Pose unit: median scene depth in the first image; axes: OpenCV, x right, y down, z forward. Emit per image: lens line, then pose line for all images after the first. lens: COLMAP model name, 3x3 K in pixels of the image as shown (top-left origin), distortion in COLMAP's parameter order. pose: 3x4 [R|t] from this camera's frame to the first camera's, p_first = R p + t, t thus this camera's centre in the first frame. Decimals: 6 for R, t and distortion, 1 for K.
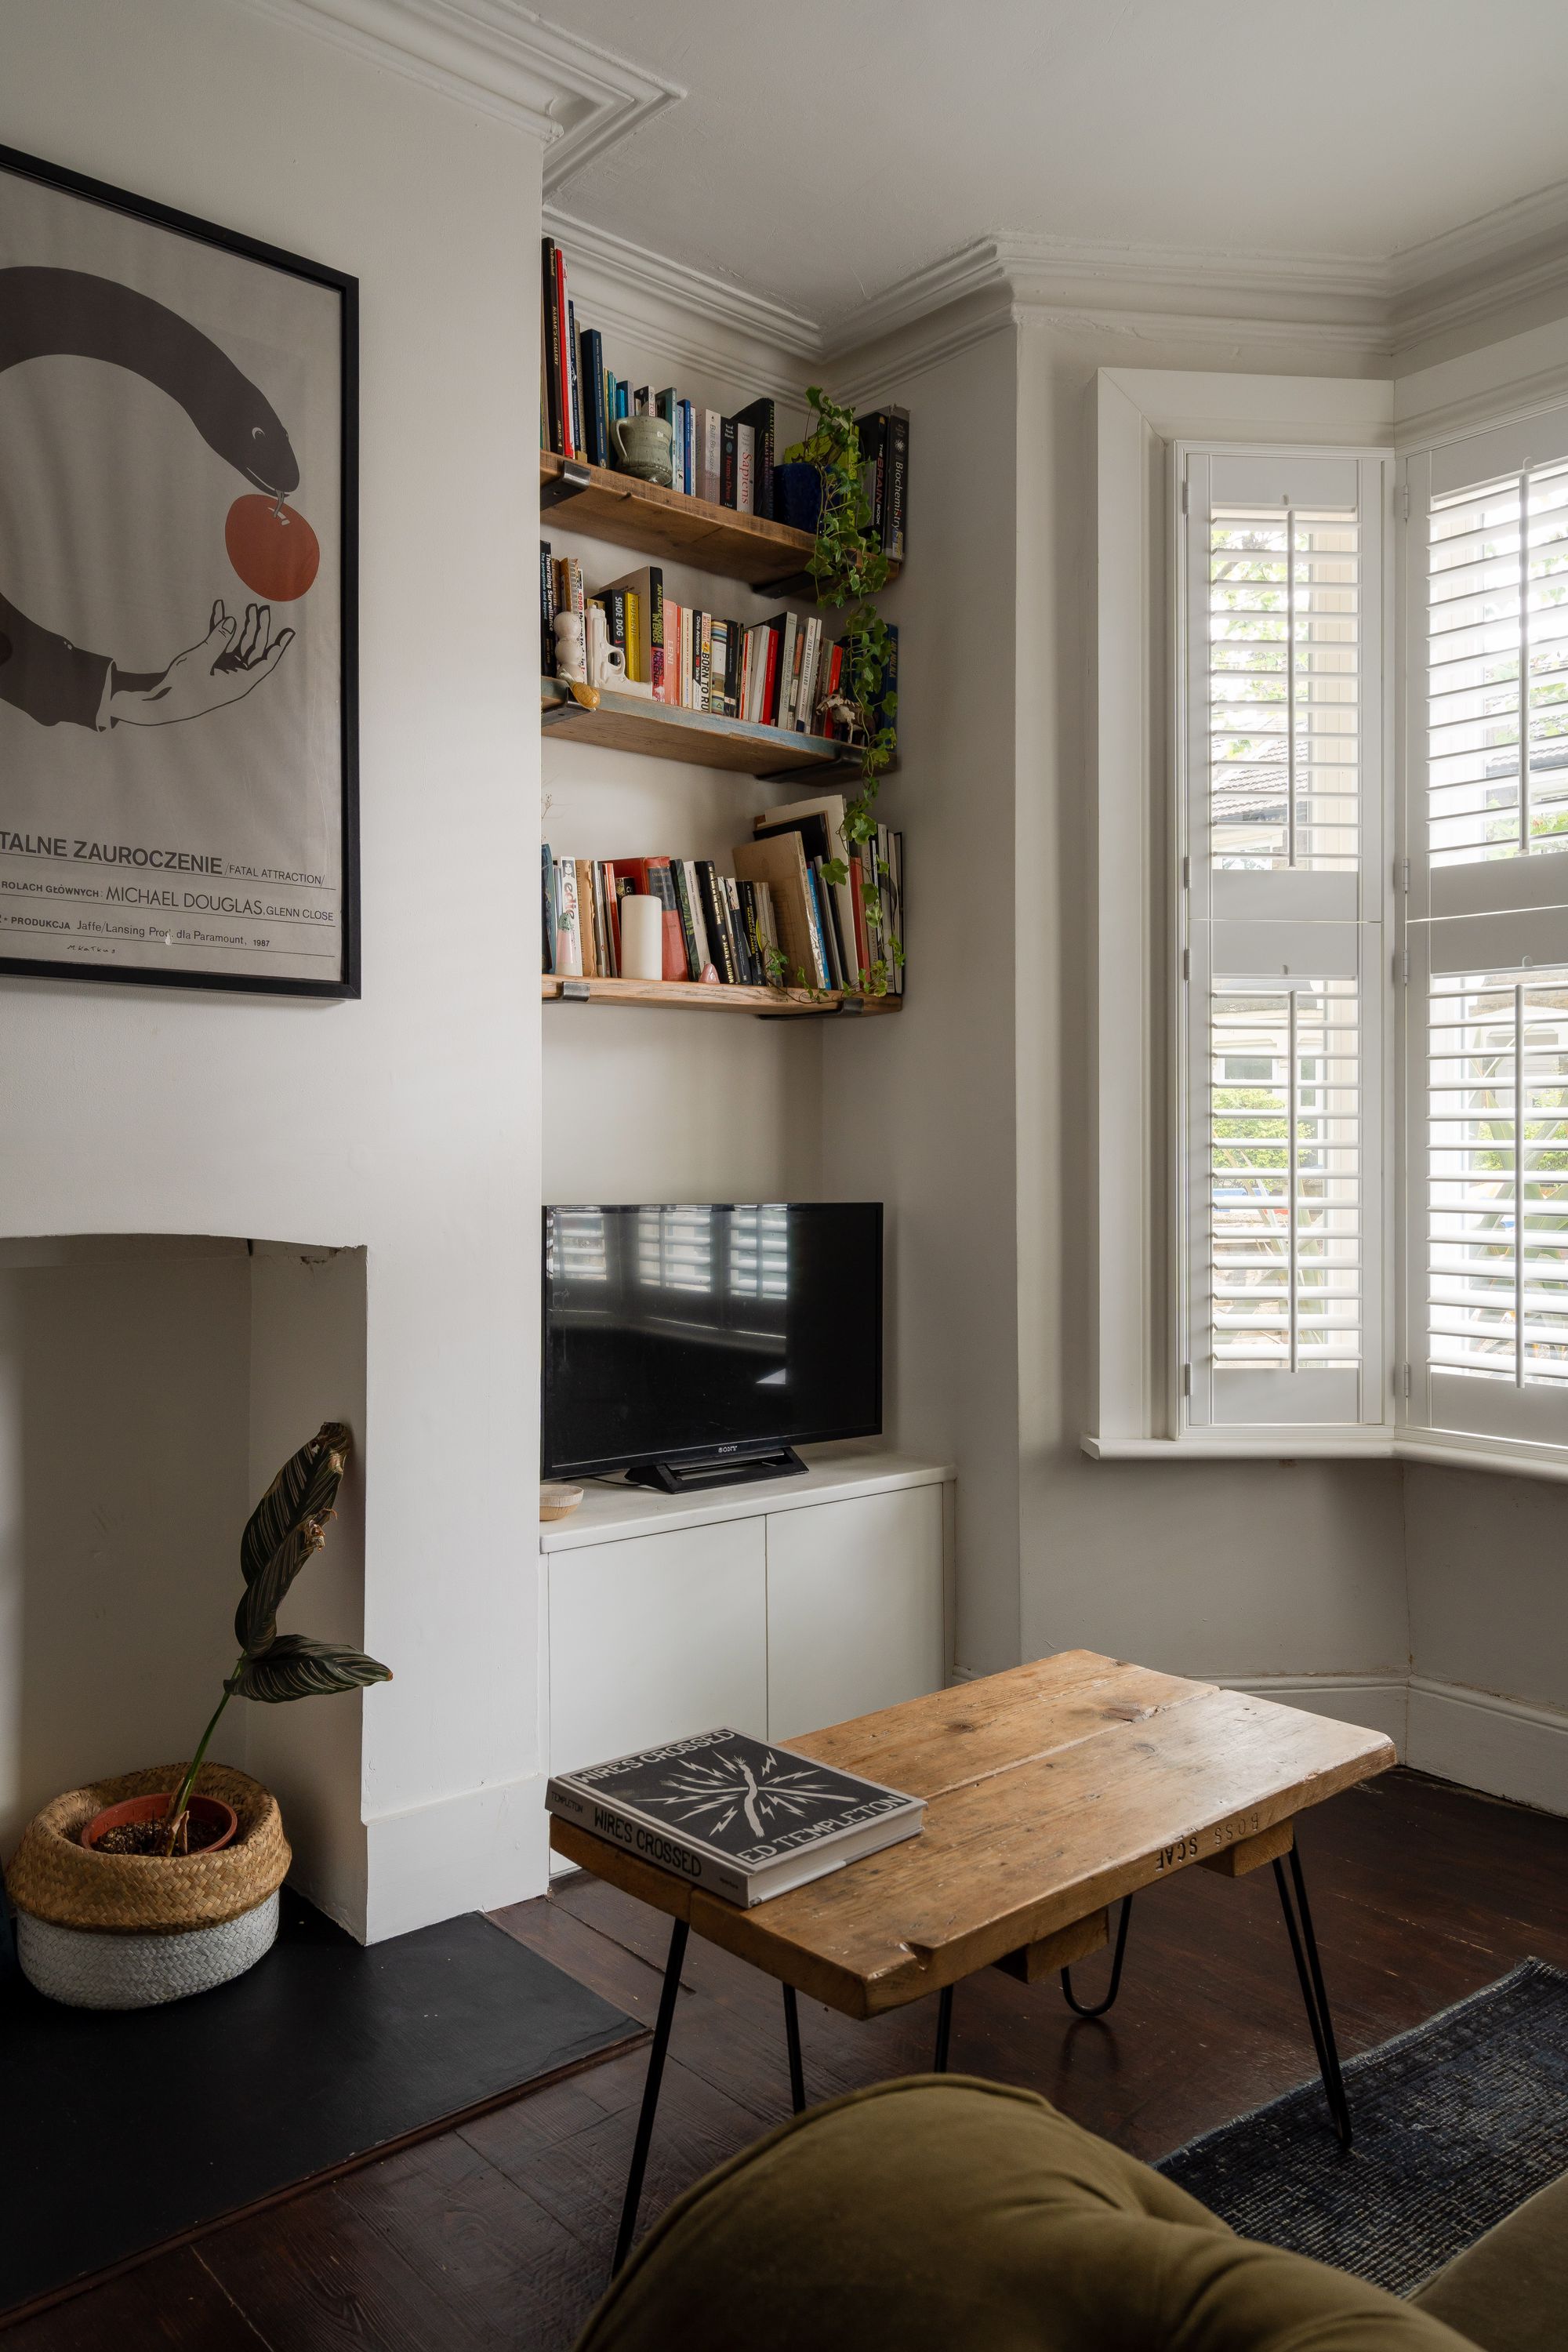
lens RADIAL K [[1635.4, 0, 767.6], [0, 1635.4, 1122.2], [0, 0, 1]] dist [-0.001757, 0.006265]
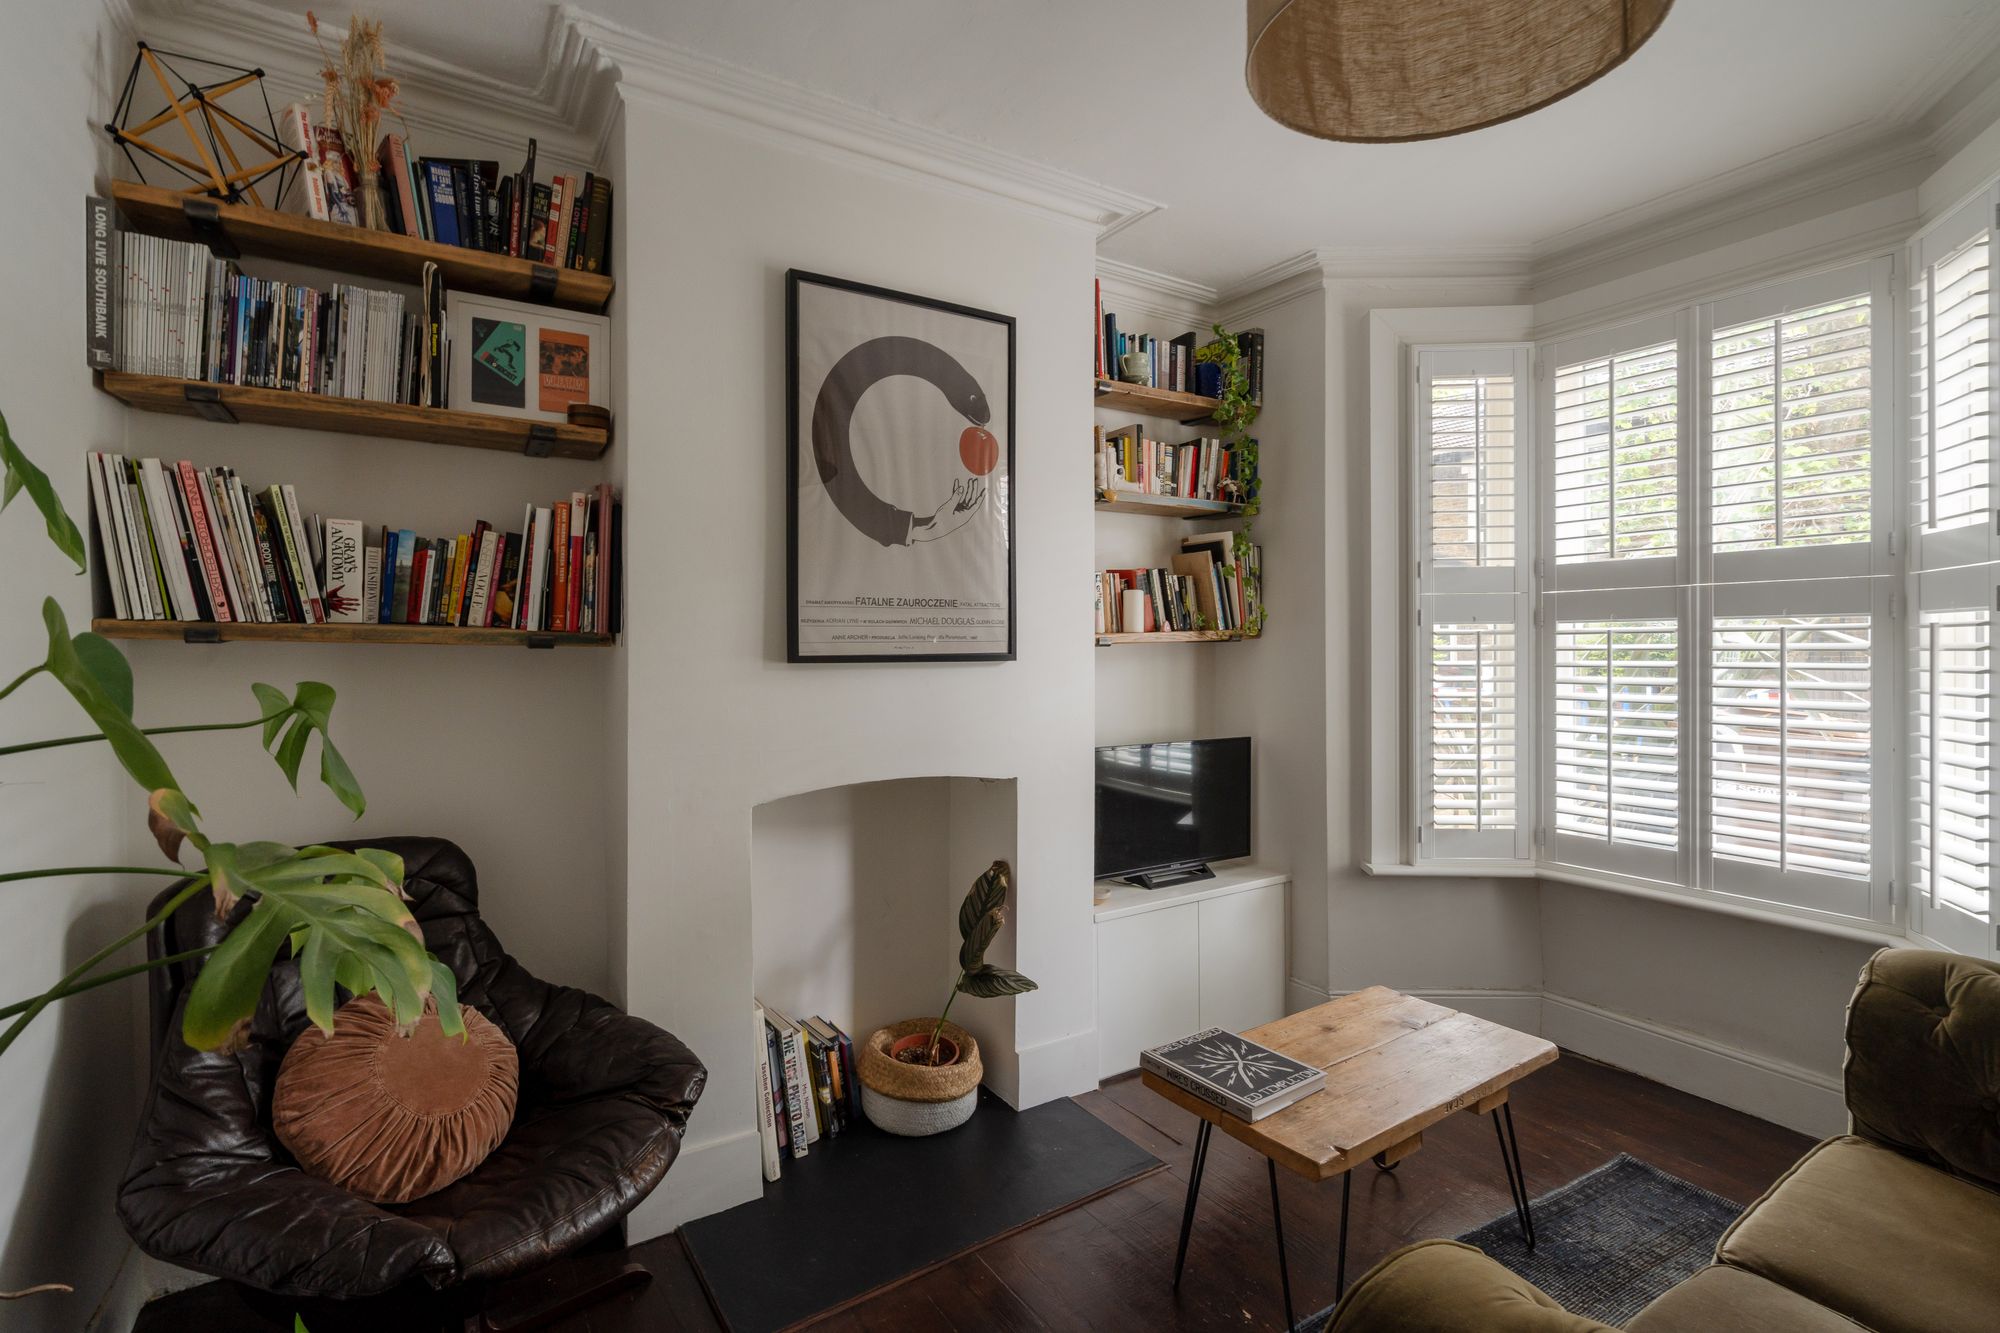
lens RADIAL K [[896.9, 0, 1008.0], [0, 896.9, 645.5], [0, 0, 1]] dist [-0.004738, 0.001273]
pose [[0.991197, -0.008764, -0.132105, -0.107264], [0.009954, 0.999916, 0.008355, -0.102623], [0.132021, -0.009597, 0.991200, -0.130180]]
